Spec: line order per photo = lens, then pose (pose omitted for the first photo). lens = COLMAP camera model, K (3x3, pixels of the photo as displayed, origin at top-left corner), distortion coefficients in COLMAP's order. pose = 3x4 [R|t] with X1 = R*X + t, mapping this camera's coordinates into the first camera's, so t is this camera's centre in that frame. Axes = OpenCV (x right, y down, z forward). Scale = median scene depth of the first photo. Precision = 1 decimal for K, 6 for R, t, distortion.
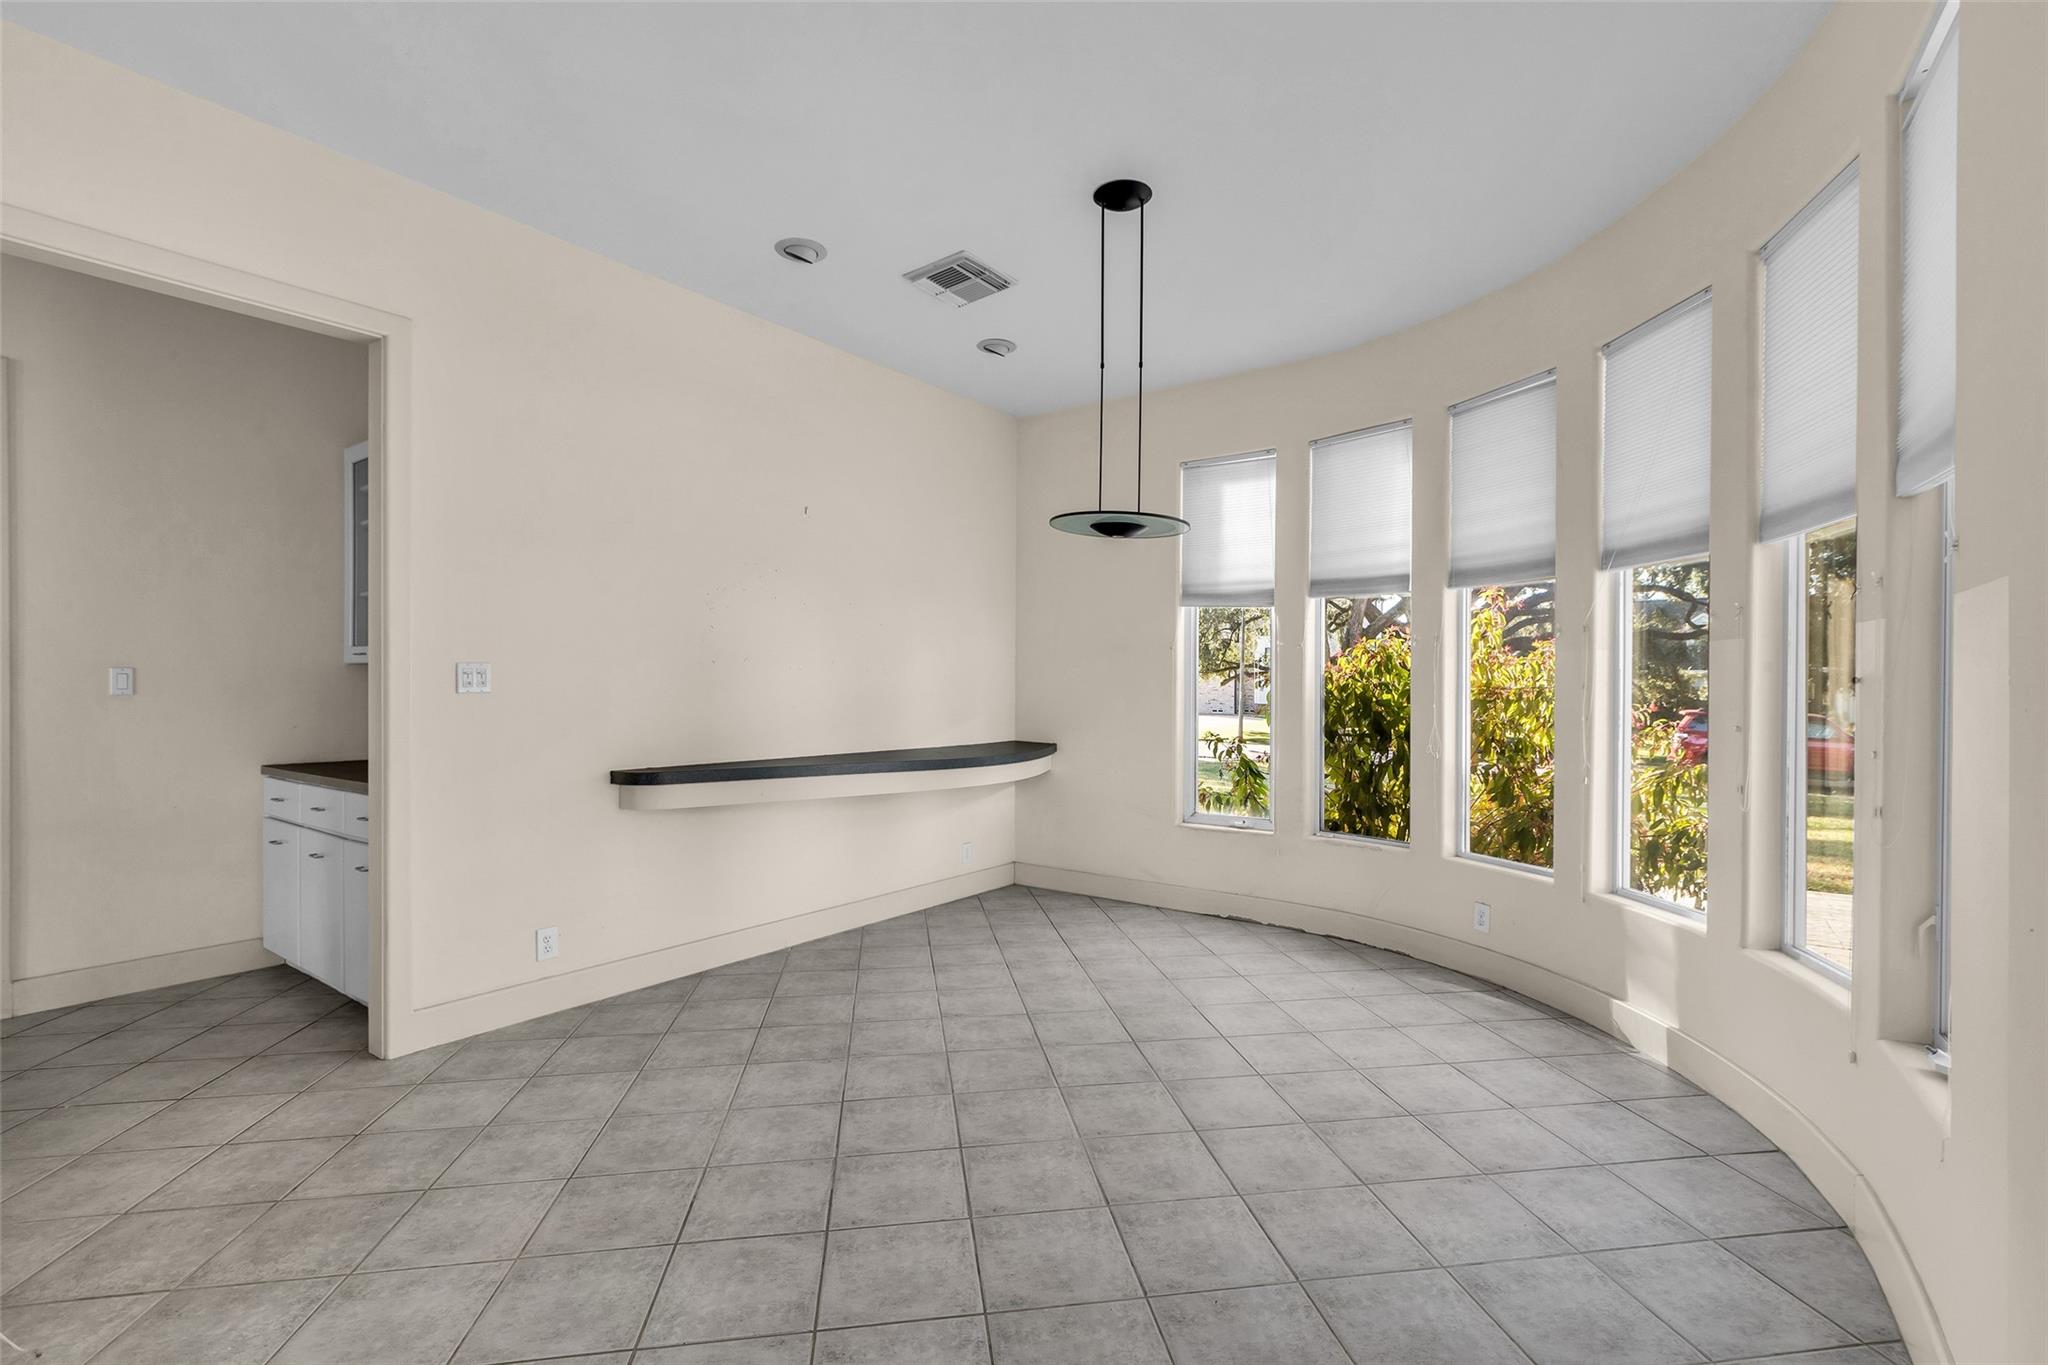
lens RADIAL K [[920.5, 0, 1037.7], [0, 920.5, 685.2], [0, 0, 1]] dist [0.004358, 0.000266]
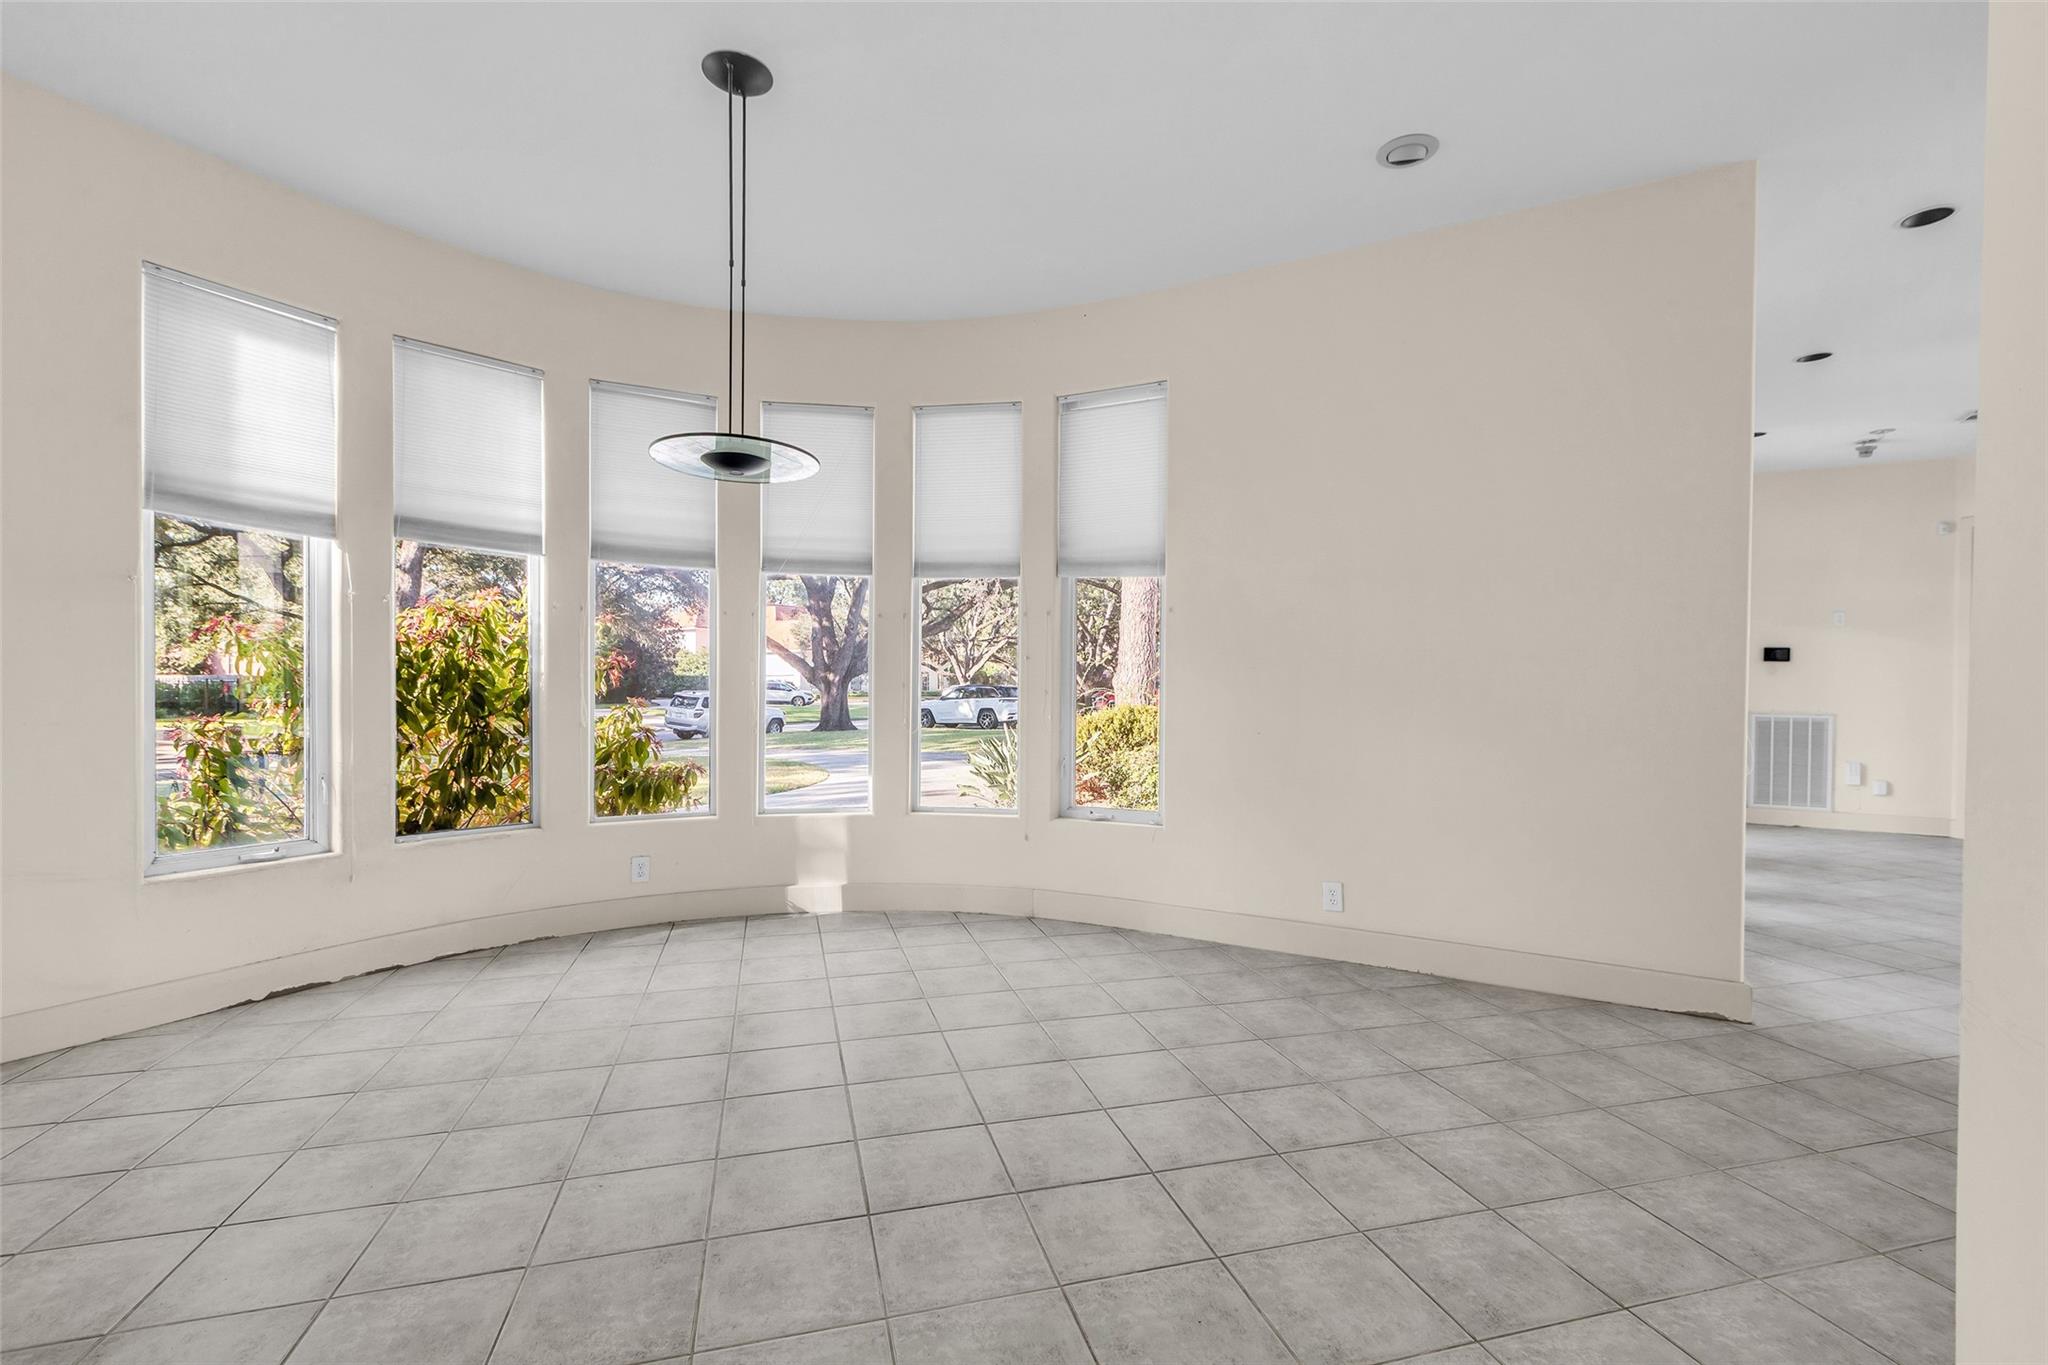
lens RADIAL K [[920.5, 0, 1037.7], [0, 920.5, 685.2], [0, 0, 1]] dist [0.004358, 0.000266]
pose [[-0.120685, -0.008550, 0.992654, -0.654449], [-0.006812, 0.999946, 0.007784, 0.023373], [-0.992667, -0.005823, -0.120737, 0.670545]]
